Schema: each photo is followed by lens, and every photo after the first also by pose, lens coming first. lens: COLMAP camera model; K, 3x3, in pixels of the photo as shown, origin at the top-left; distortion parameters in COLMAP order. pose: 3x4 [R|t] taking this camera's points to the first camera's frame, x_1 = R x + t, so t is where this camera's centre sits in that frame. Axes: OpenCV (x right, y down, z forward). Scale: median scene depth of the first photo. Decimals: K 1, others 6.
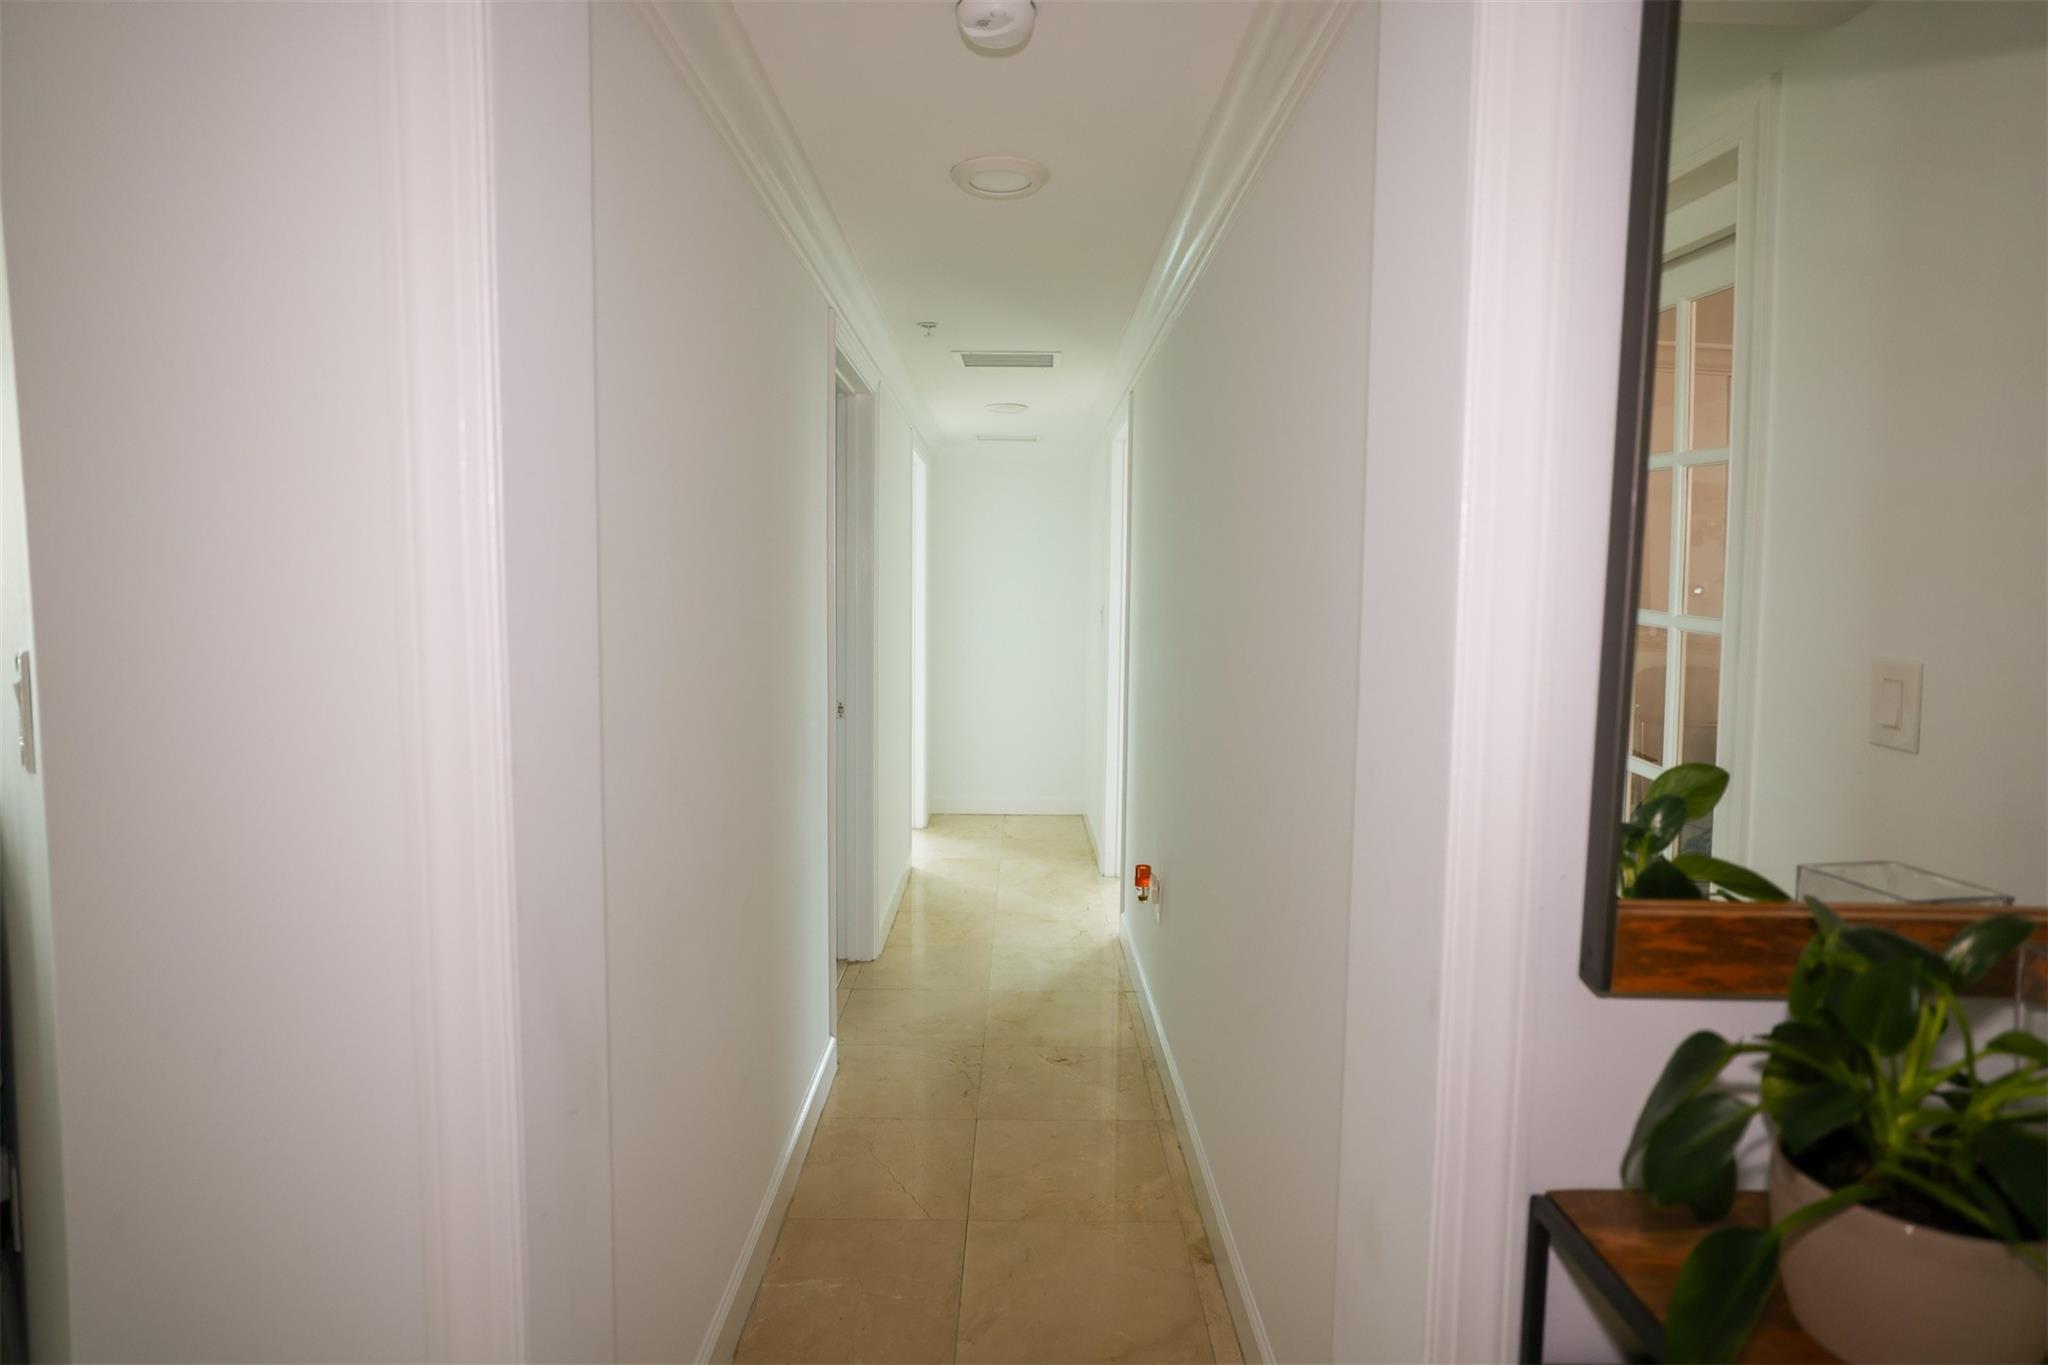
lens RADIAL K [[1120.9, 0, 1024.0], [0, 1120.9, 682.5], [0, 0, 1]] dist [-0.010895, 0.001562]
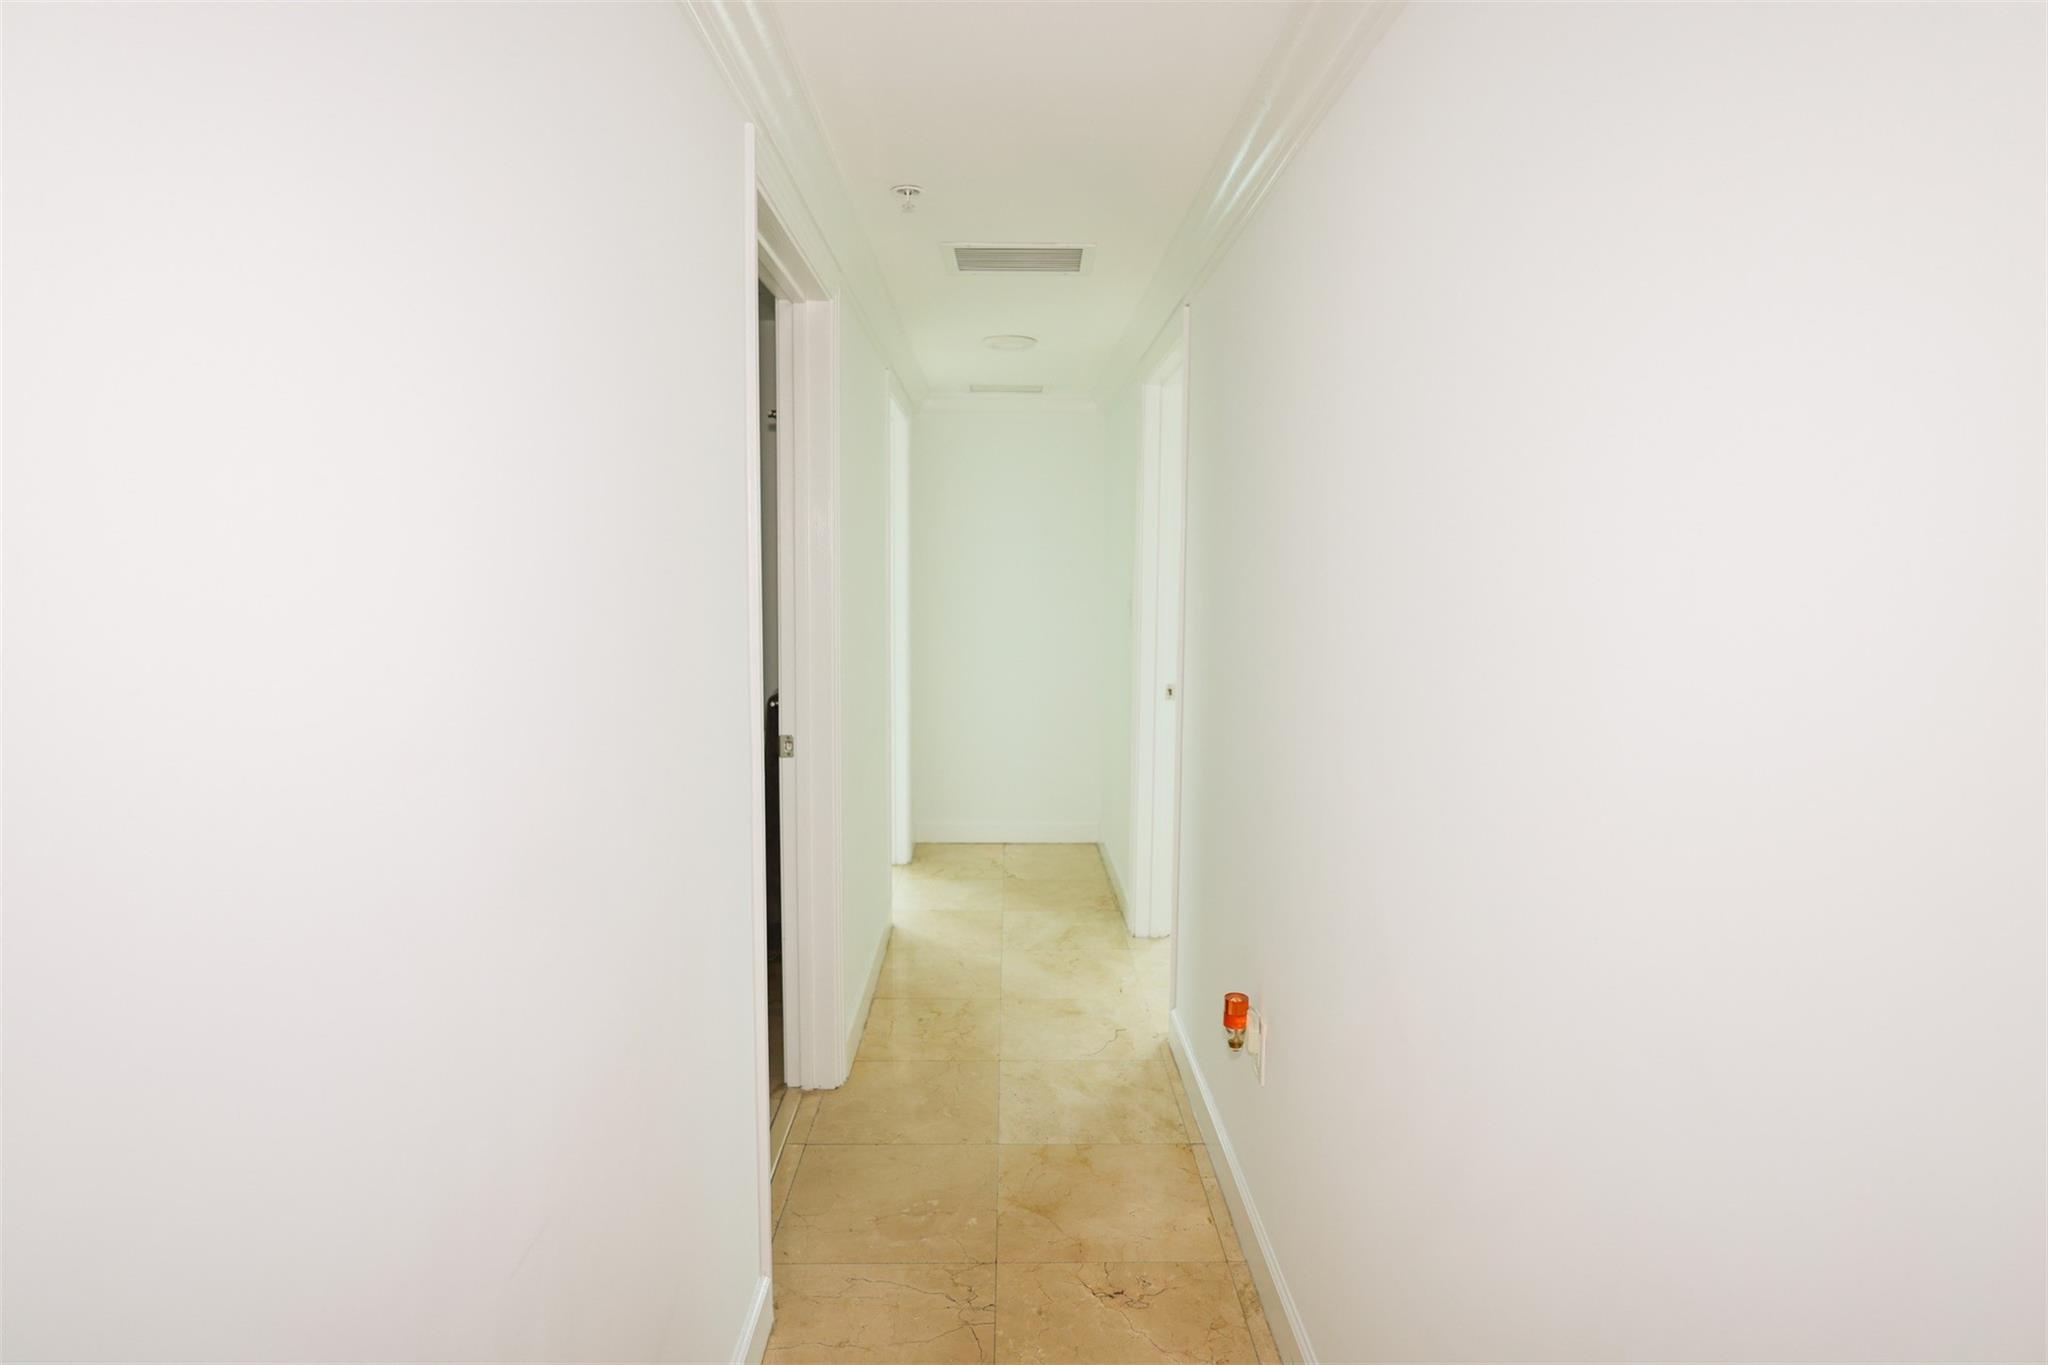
lens RADIAL K [[1120.9, 0, 1024.0], [0, 1120.9, 682.5], [0, 0, 1]] dist [-0.010895, 0.001562]
pose [[0.999888, -0.005511, 0.013904, -0.021347], [0.005281, 0.999849, 0.016583, -0.026054], [-0.013993, -0.016508, 0.999766, 0.264677]]
